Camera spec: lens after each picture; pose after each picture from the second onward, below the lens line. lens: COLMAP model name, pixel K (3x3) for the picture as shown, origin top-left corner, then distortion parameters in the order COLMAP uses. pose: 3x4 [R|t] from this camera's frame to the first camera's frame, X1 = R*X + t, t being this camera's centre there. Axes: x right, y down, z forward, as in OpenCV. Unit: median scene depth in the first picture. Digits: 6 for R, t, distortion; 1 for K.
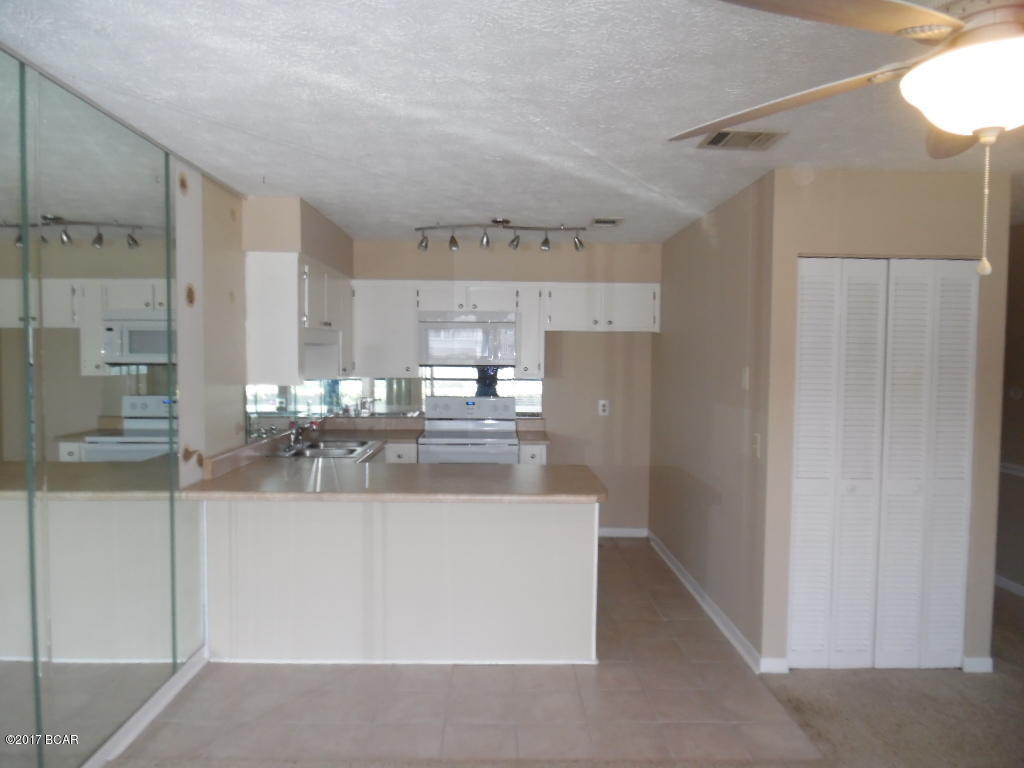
lens RADIAL K [[724.2, 0, 512.9], [0, 724.2, 383.7], [0, 0, 1]] dist [-0.000388, -0.020383]
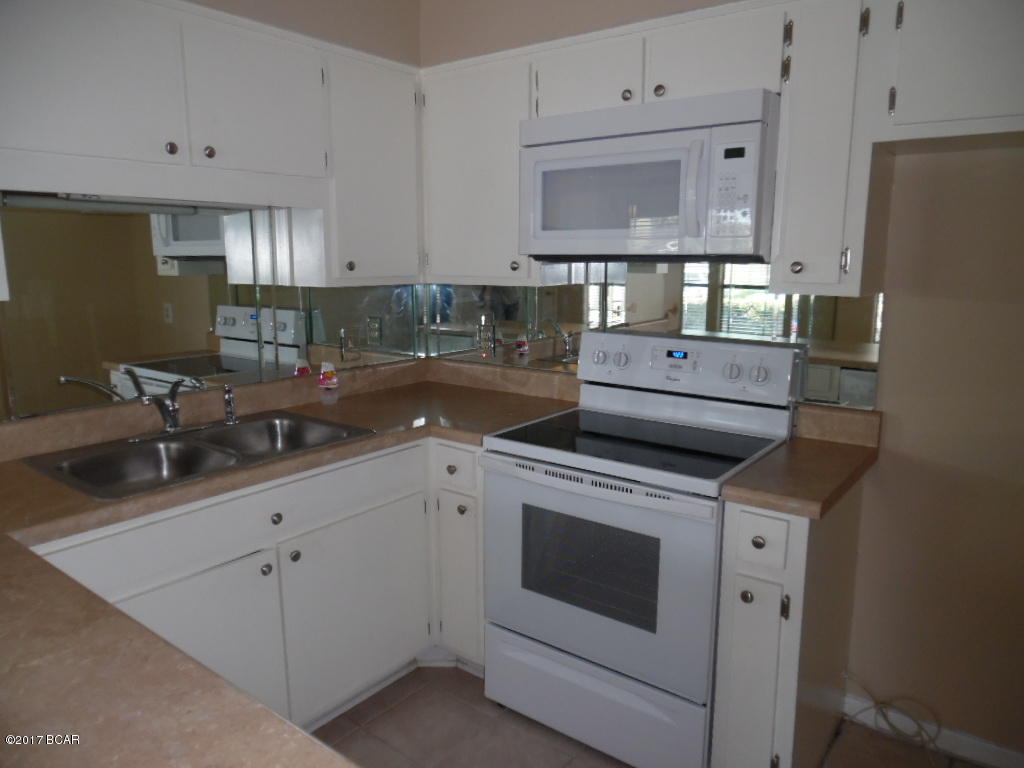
lens RADIAL K [[724.2, 0, 507.7], [0, 724.2, 386.0], [0, 0, 1]] dist [-0.000388, -0.020383]
pose [[0.773292, 0.103991, -0.625464, 0.152812], [-0.015518, 0.989267, 0.145292, -0.014904], [0.633860, -0.102648, 0.766606, 0.783516]]
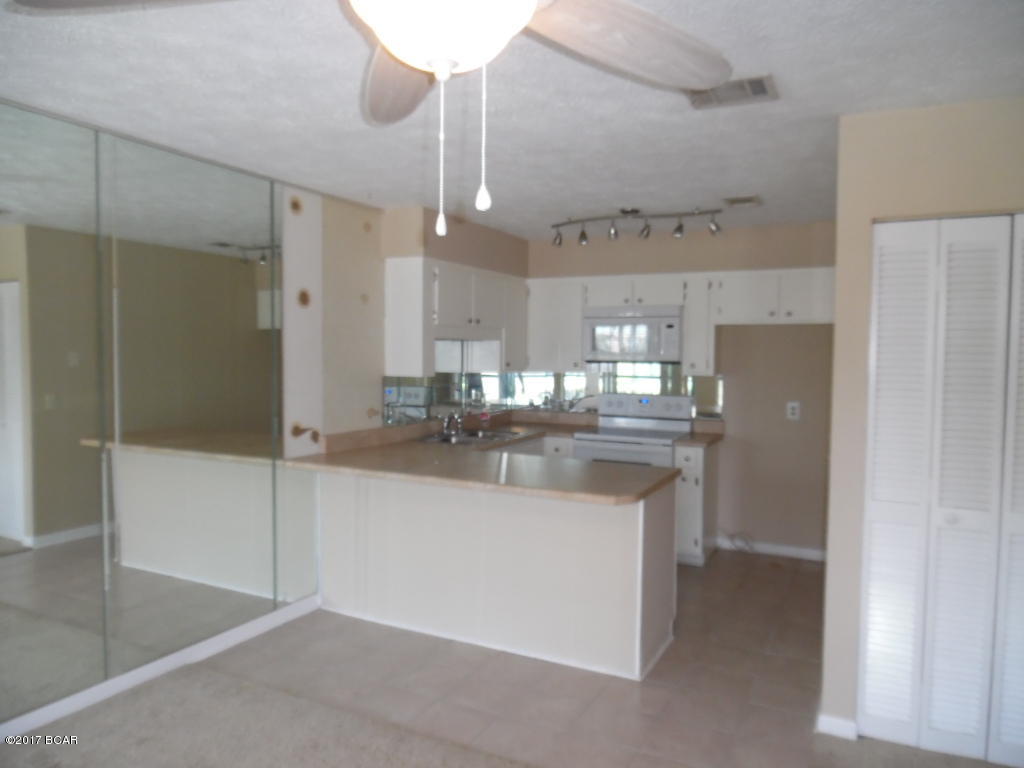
lens RADIAL K [[724.2, 0, 513.5], [0, 724.2, 379.3], [0, 0, 1]] dist [-0.000388, -0.020383]
pose [[0.881348, 0.016627, -0.472175, 0.305461], [-0.021268, 0.999764, -0.004494, 0.007627], [0.471989, 0.014003, 0.881493, 0.078745]]
